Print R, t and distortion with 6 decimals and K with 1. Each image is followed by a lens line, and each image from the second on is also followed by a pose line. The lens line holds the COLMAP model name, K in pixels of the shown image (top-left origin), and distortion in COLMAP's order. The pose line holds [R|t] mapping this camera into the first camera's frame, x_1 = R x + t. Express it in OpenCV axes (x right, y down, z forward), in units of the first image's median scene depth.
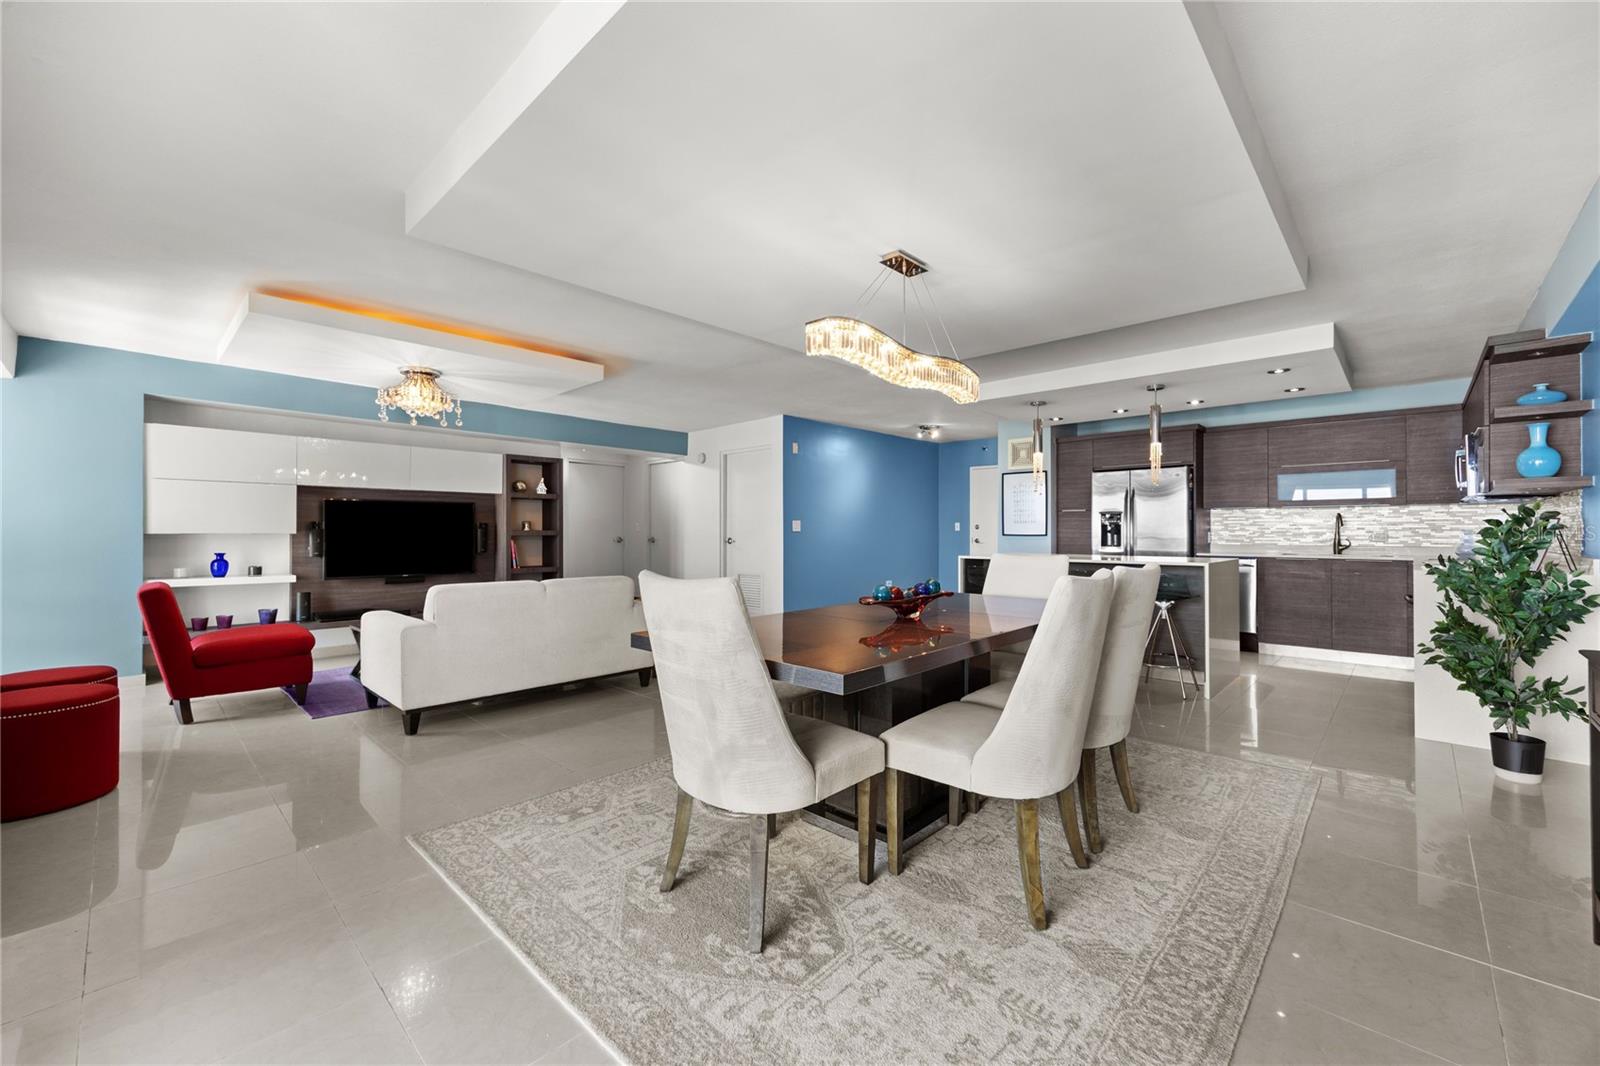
lens RADIAL K [[641.9, 0, 800.0], [0, 641.9, 533.0], [0, 0, 1]] dist [0.000049, 0.000013]
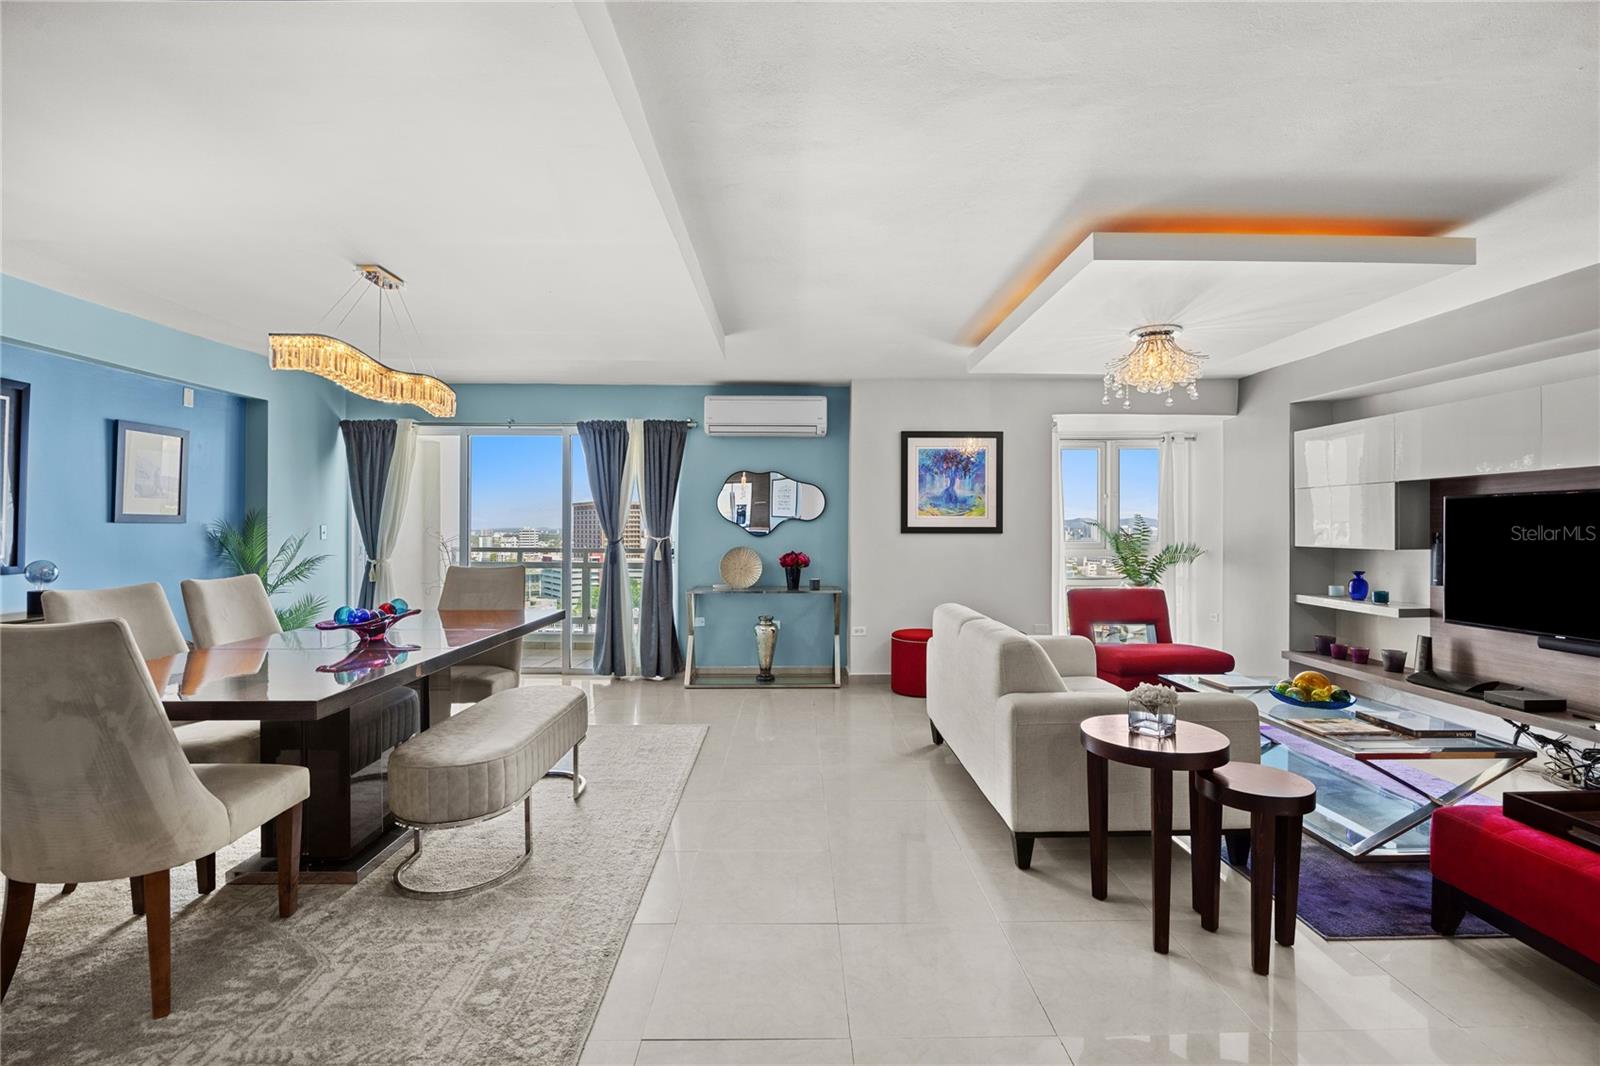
lens RADIAL K [[713.0, 0, 800.0], [0, 713.0, 533.0], [0, 0, 1]] dist [-0.029204, 0.010148]
pose [[-0.717408, 0.006090, -0.696626, 0.241271], [0.002850, 0.999979, 0.005807, -0.025146], [0.696647, 0.002181, -0.717411, 1.142831]]
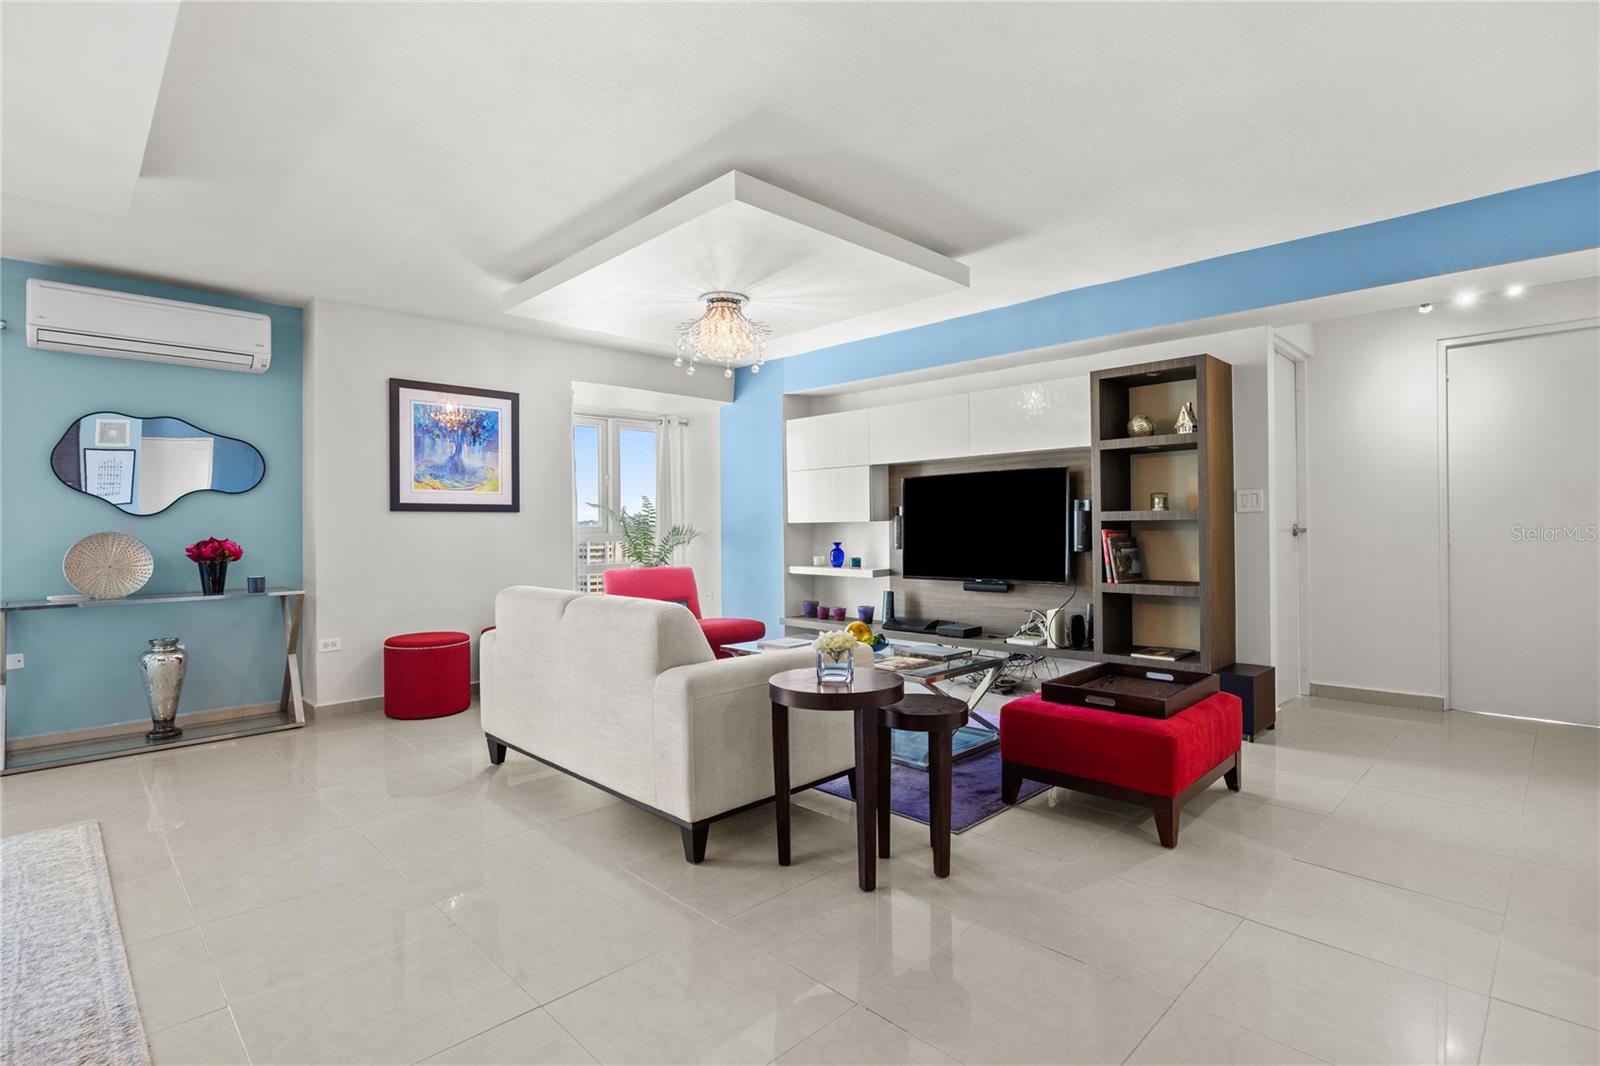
lens RADIAL K [[769.6, 0, 800.0], [0, 769.6, 533.0], [0, 0, 1]] dist [-0.010261, -0.000467]
pose [[-0.029153, 0.009117, -0.999533, 0.257897], [0.013278, 0.999874, 0.008733, 0.006393], [0.999487, -0.013018, -0.029270, 0.973671]]
